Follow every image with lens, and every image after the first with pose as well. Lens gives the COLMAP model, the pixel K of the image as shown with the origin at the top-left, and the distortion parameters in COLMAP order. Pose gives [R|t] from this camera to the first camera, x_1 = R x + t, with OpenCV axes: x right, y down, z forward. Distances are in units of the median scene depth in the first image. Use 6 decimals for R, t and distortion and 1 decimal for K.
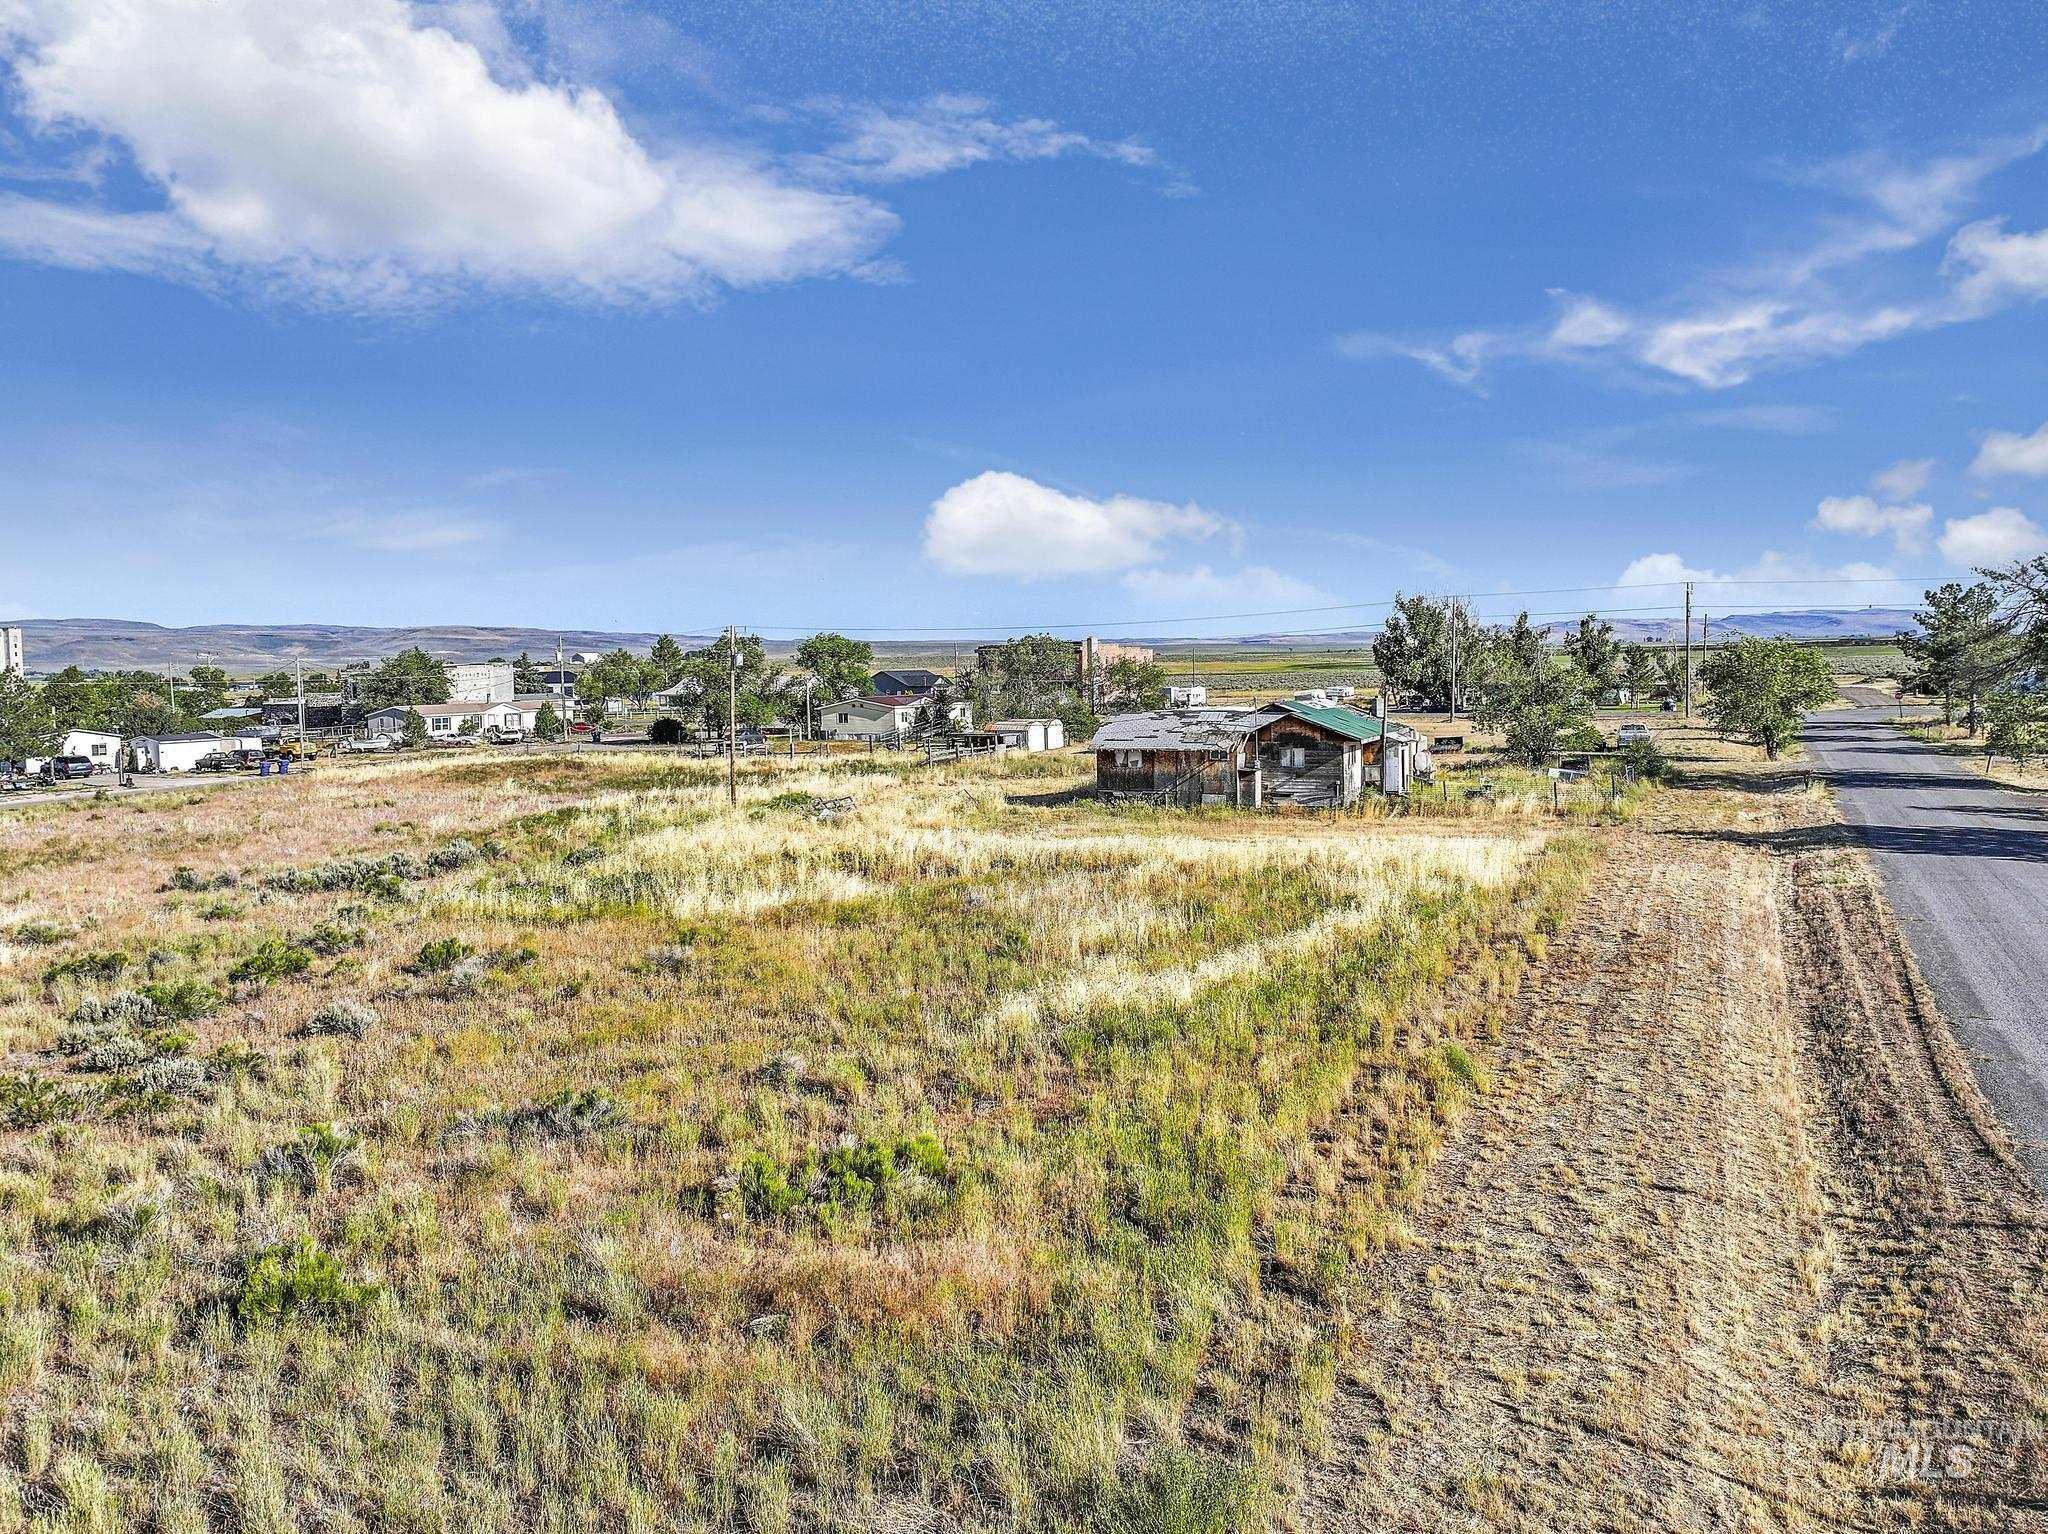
lens RADIAL K [[1499.3, 0, 1024.0], [0, 1499.3, 767.0], [0, 0, 1]] dist [0.006024, 0.008944]
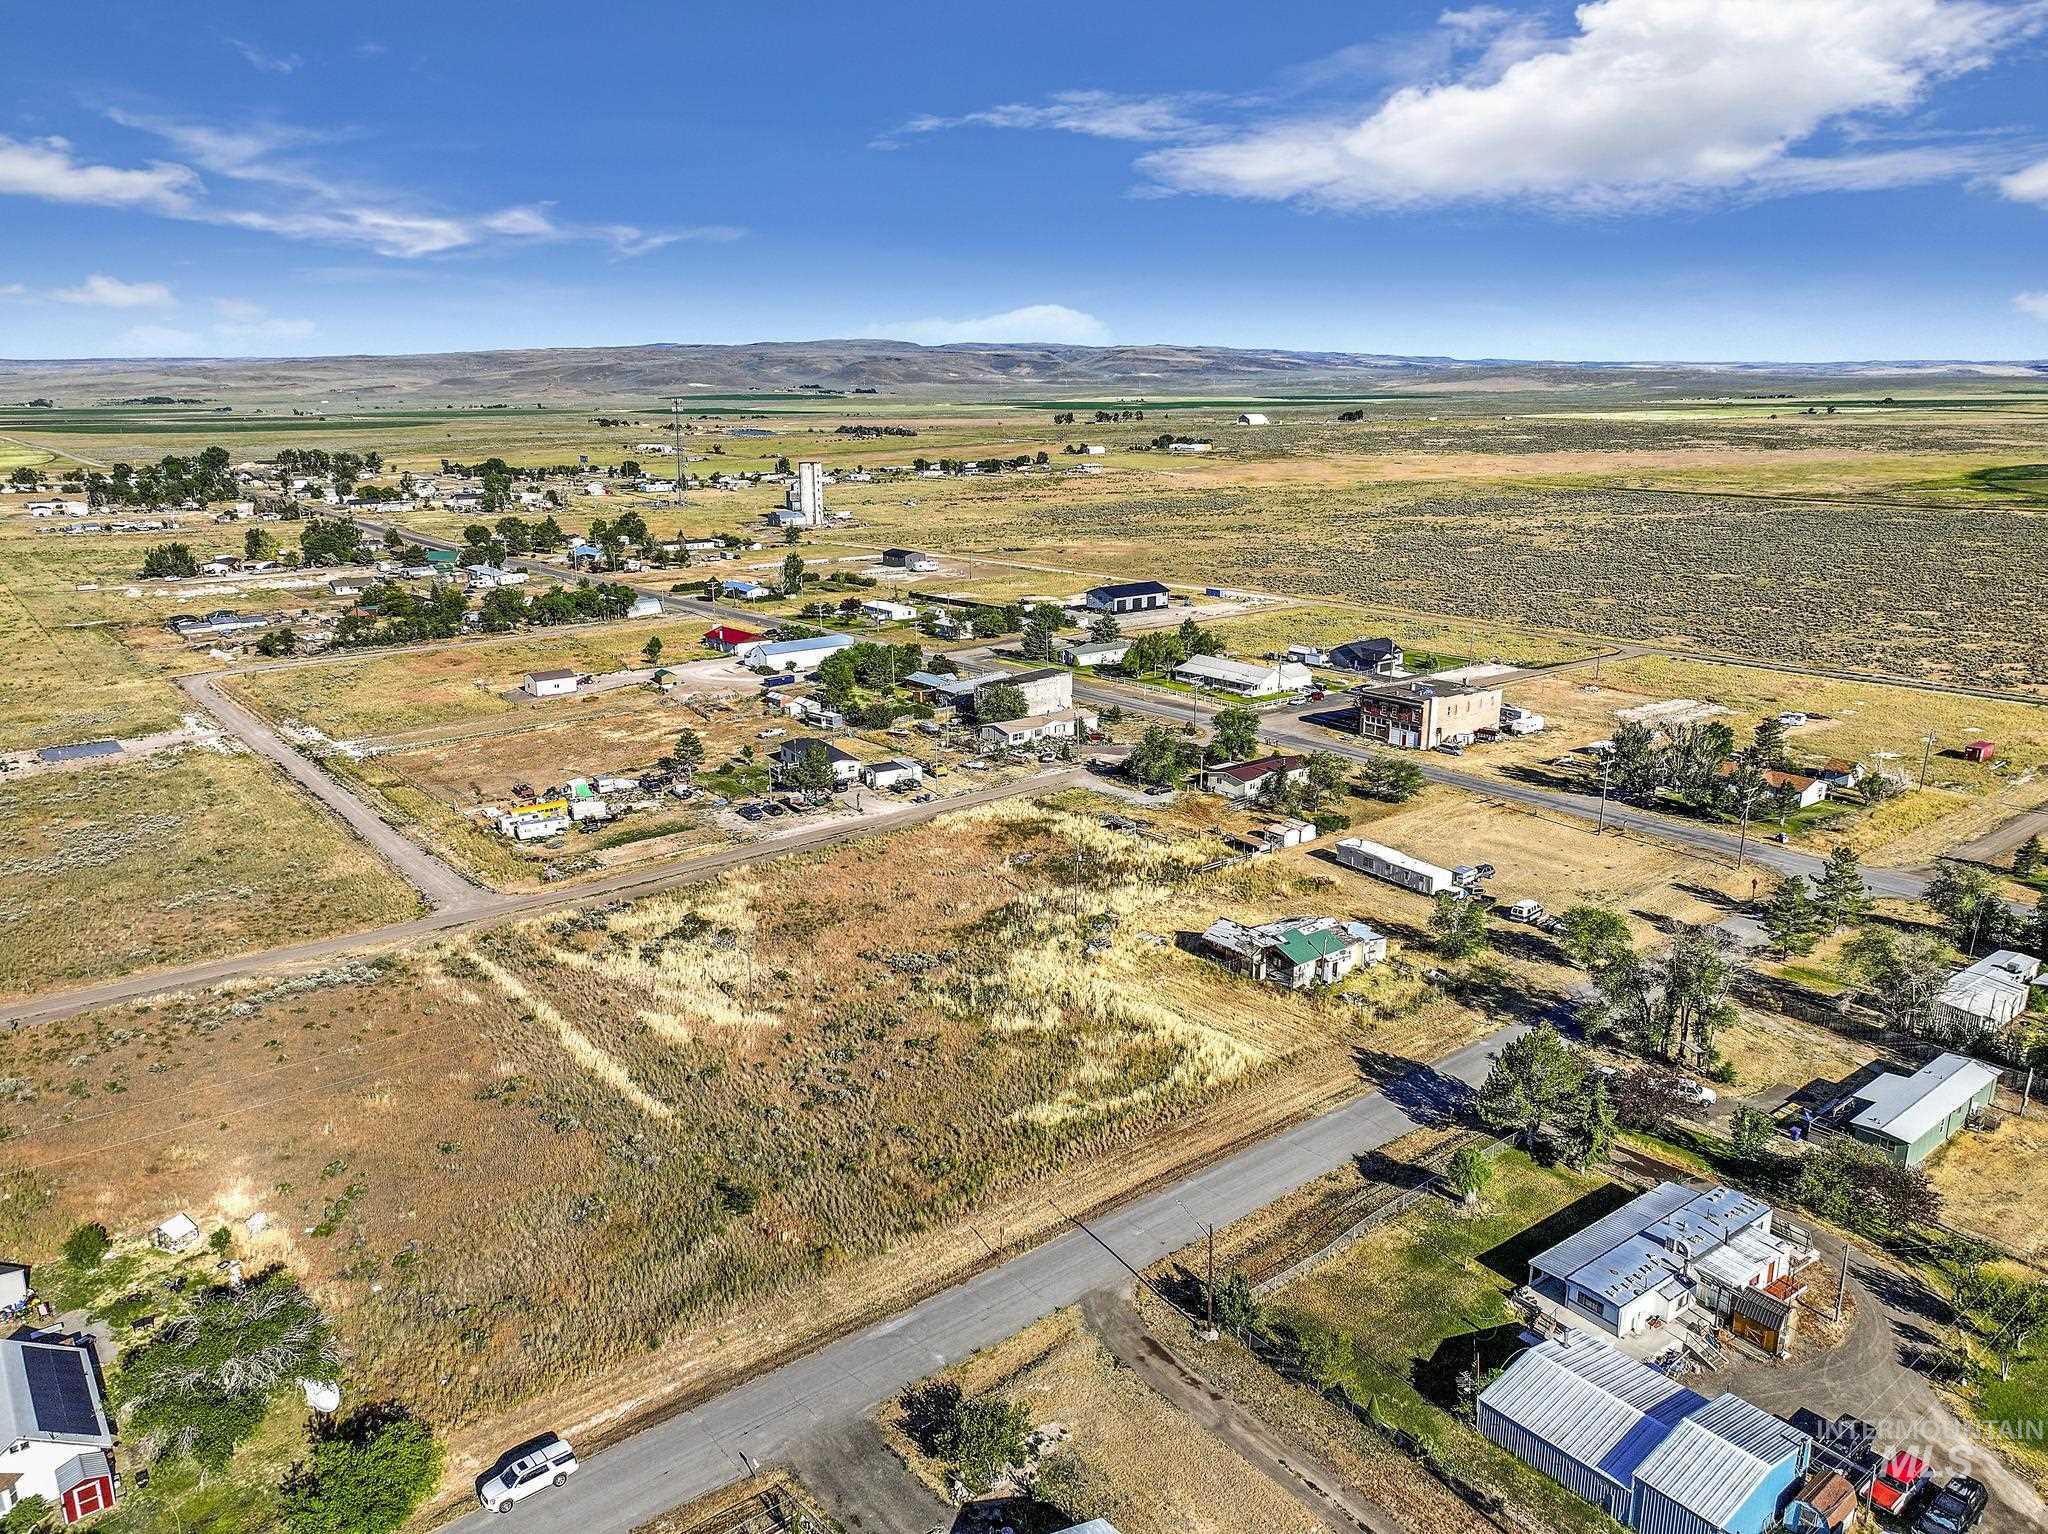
lens RADIAL K [[1436.7, 0, 1024.0], [0, 1436.7, 767.0], [0, 0, 1]] dist [0.011231, 0.001014]
pose [[0.899767, 0.129112, -0.416832, 0.857373], [-0.045920, 0.977937, 0.203790, -0.884044], [0.433948, -0.164223, 0.885844, -1.312471]]
